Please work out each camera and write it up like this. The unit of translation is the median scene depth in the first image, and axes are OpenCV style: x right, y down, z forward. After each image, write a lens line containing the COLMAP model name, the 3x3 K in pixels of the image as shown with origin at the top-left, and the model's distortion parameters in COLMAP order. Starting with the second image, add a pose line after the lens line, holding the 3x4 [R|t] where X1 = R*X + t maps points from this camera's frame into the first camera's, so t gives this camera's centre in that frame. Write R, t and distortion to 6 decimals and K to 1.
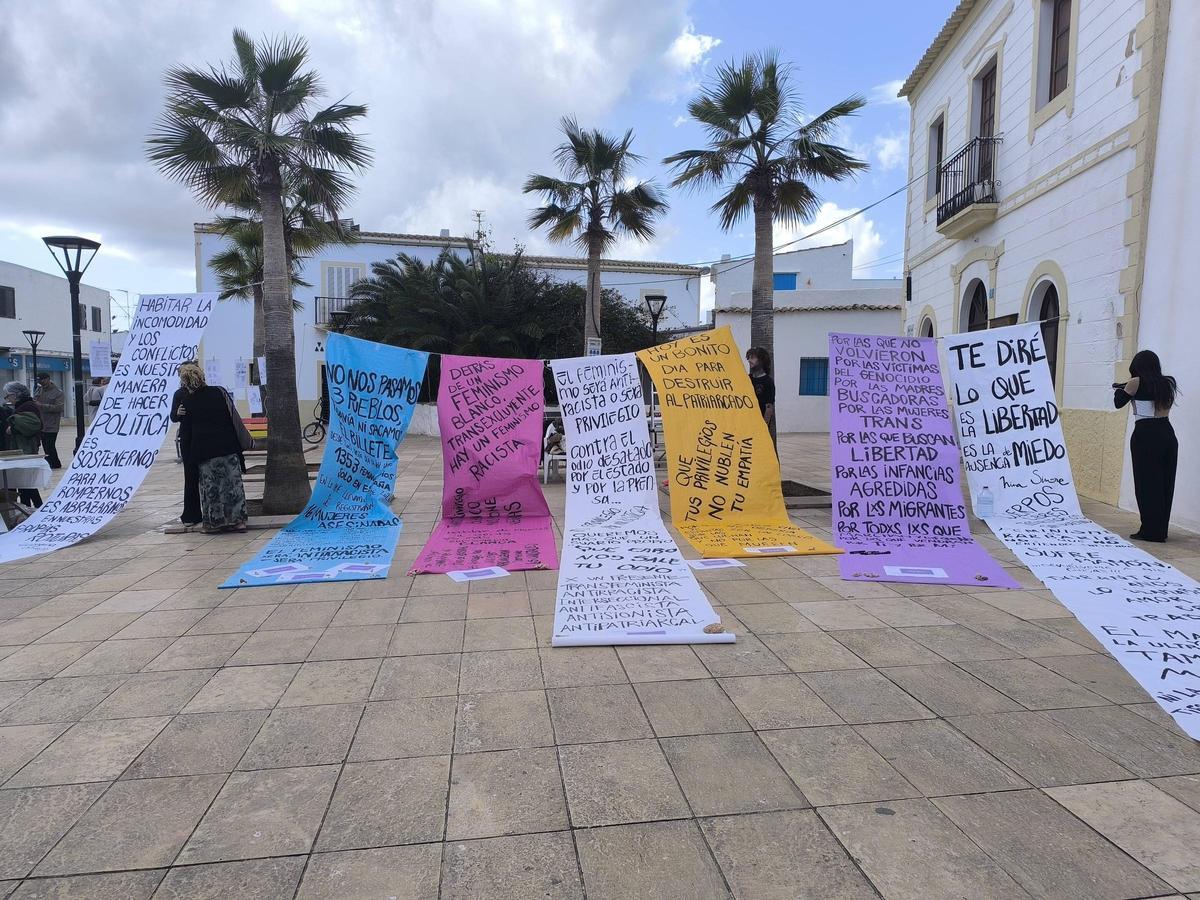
lens RADIAL K [[814.3, 0, 603.9], [0, 814.3, 445.0], [0, 0, 1]] dist [0.036135, -0.034829]
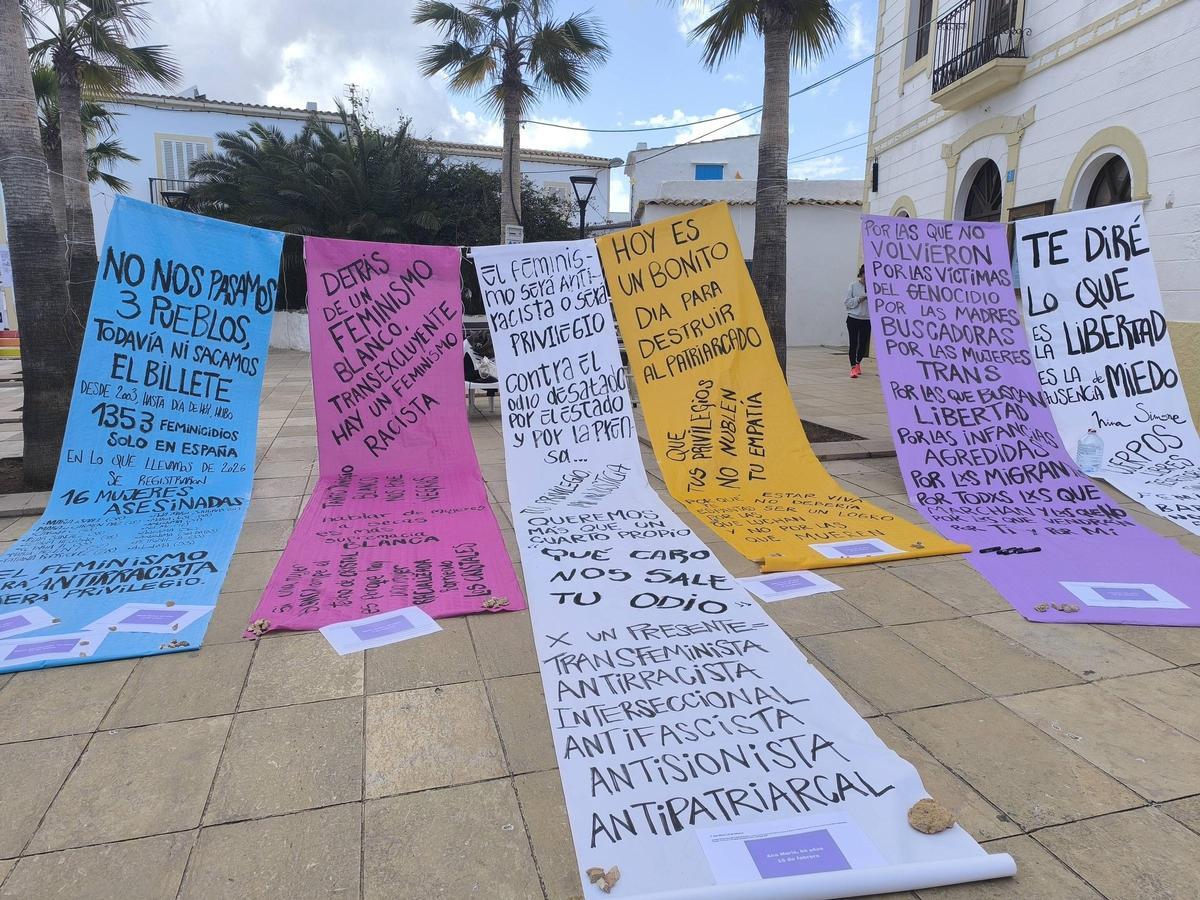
lens RADIAL K [[814.3, 0, 603.9], [0, 814.3, 445.0], [0, 0, 1]] dist [0.036135, -0.034829]
pose [[0.990921, -0.018559, 0.133155, -0.051639], [0.003763, 0.993867, 0.110522, -0.015601], [-0.134390, -0.109017, 0.984914, 0.306090]]
